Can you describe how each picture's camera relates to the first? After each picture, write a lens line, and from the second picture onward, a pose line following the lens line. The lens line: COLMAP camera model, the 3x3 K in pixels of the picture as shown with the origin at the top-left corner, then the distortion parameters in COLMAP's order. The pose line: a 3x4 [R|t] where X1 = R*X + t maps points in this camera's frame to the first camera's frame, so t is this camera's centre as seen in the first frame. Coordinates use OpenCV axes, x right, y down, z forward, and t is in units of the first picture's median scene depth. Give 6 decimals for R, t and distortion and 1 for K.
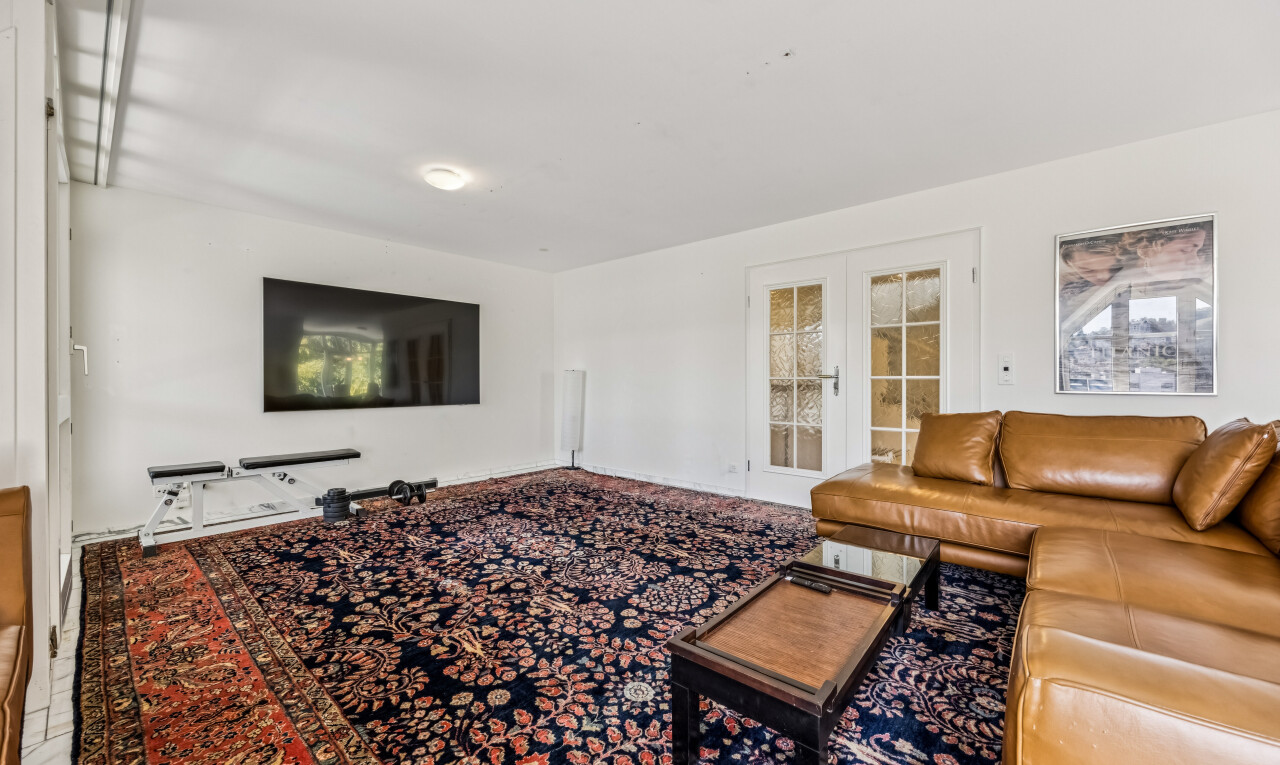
lens RADIAL K [[490.9, 0, 635.0], [0, 490.9, 381.9], [0, 0, 1]] dist [0.000349, -0.000006]
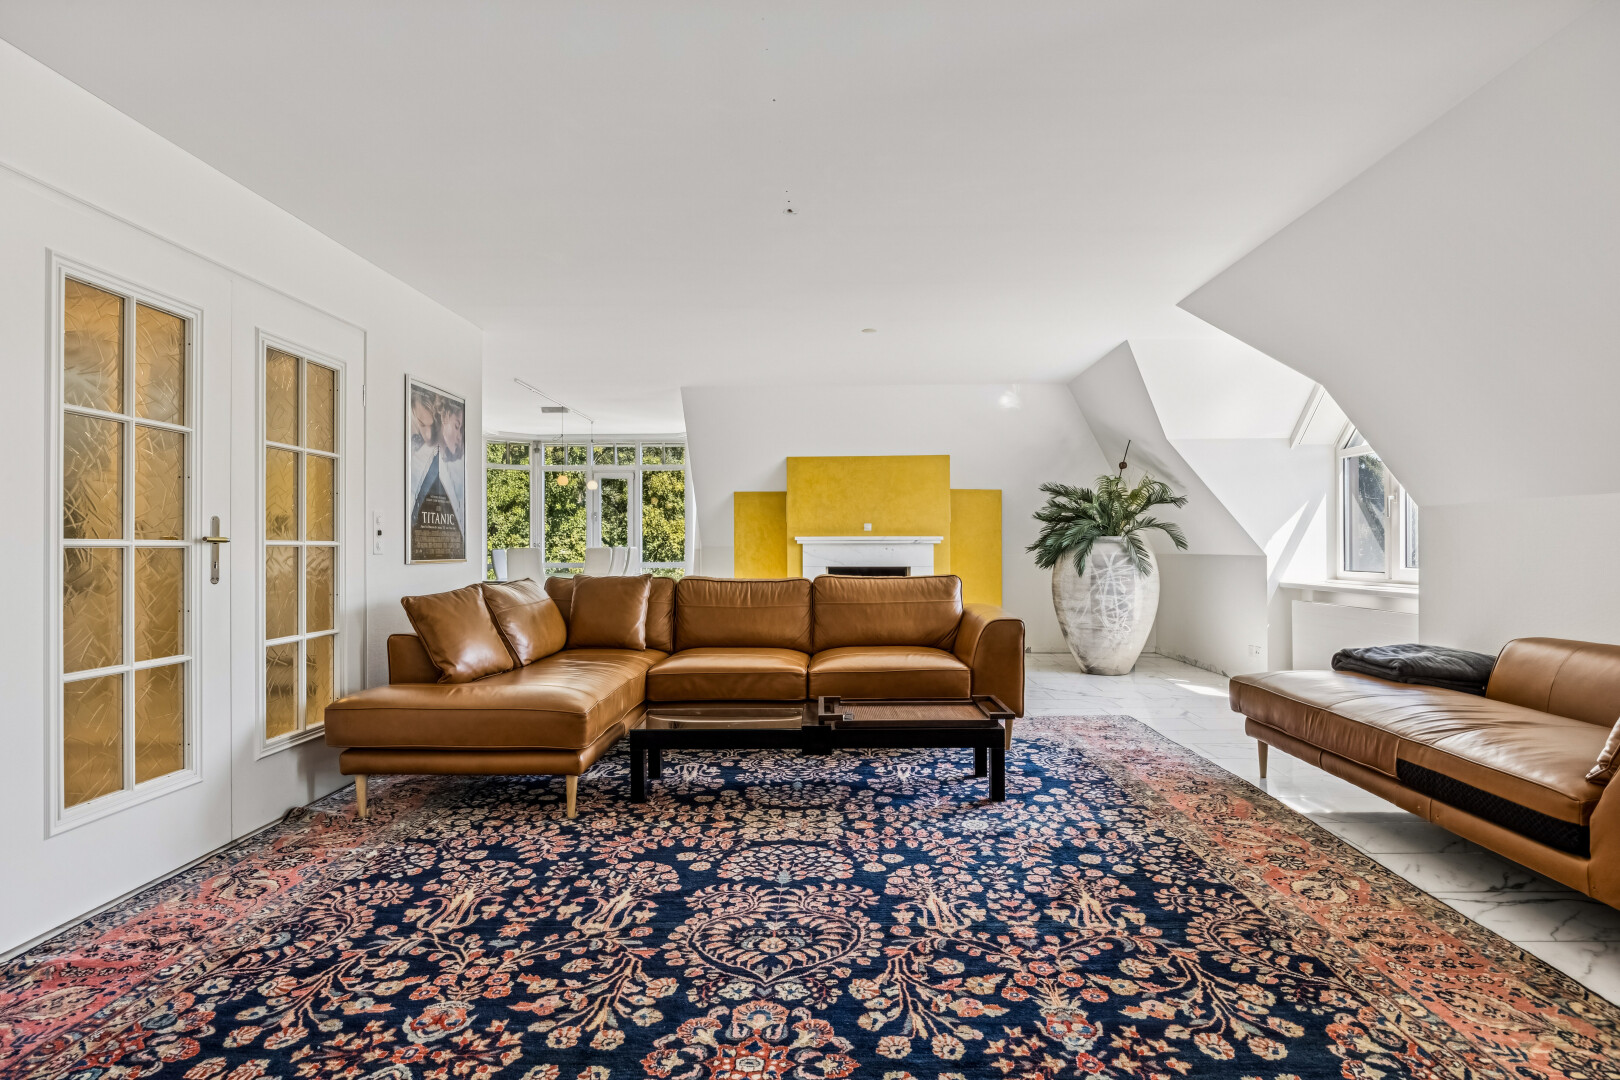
lens RADIAL K [[867.4, 0, 805.1], [0, 867.4, 540.6], [0, 0, 1]] dist [0.000164, 0.000001]
pose [[-0.656208, 0.008914, 0.754528, -0.871576], [0.006111, 0.999960, -0.006499, -0.002352], [-0.754556, 0.000347, -0.656236, 1.829441]]
